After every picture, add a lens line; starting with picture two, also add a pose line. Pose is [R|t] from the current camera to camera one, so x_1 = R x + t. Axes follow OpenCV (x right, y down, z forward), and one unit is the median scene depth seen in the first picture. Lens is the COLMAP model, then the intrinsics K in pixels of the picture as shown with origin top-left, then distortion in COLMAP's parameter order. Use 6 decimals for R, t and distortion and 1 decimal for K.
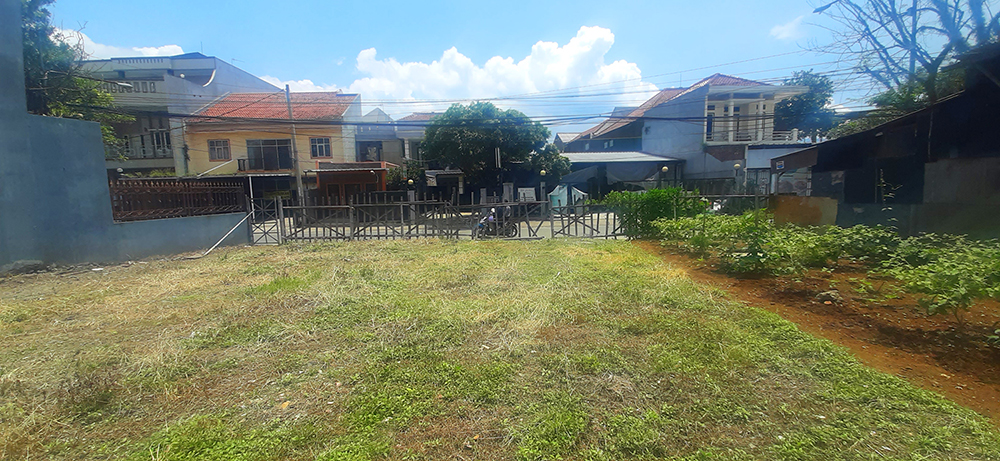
lens RADIAL K [[386.1, 0, 492.4], [0, 386.1, 245.6], [0, 0, 1]] dist [-0.002669, -0.006525]
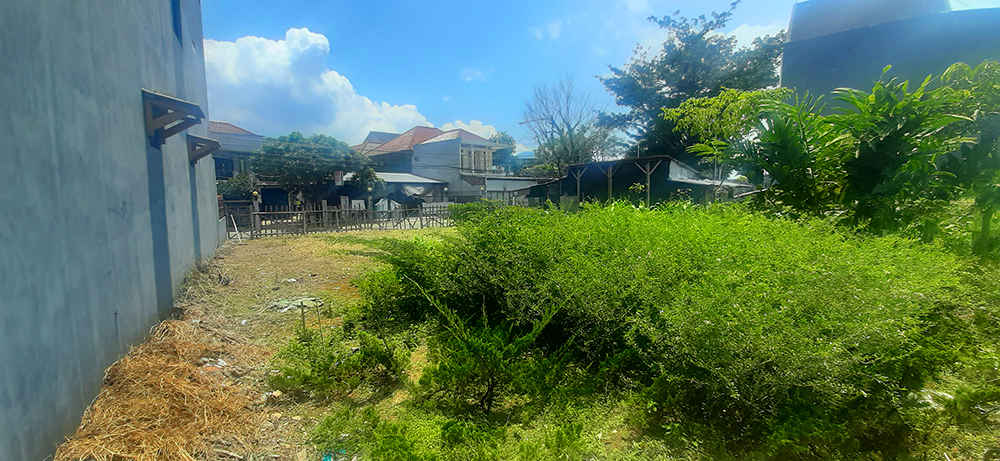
lens RADIAL K [[386.1, 0, 495.6], [0, 386.1, 233.3], [0, 0, 1]] dist [-0.002669, -0.006525]
pose [[0.770496, -0.042805, 0.636006, -0.403482], [0.079968, 0.996351, -0.029821, 0.046139], [-0.632409, 0.073837, 0.771107, -0.339904]]
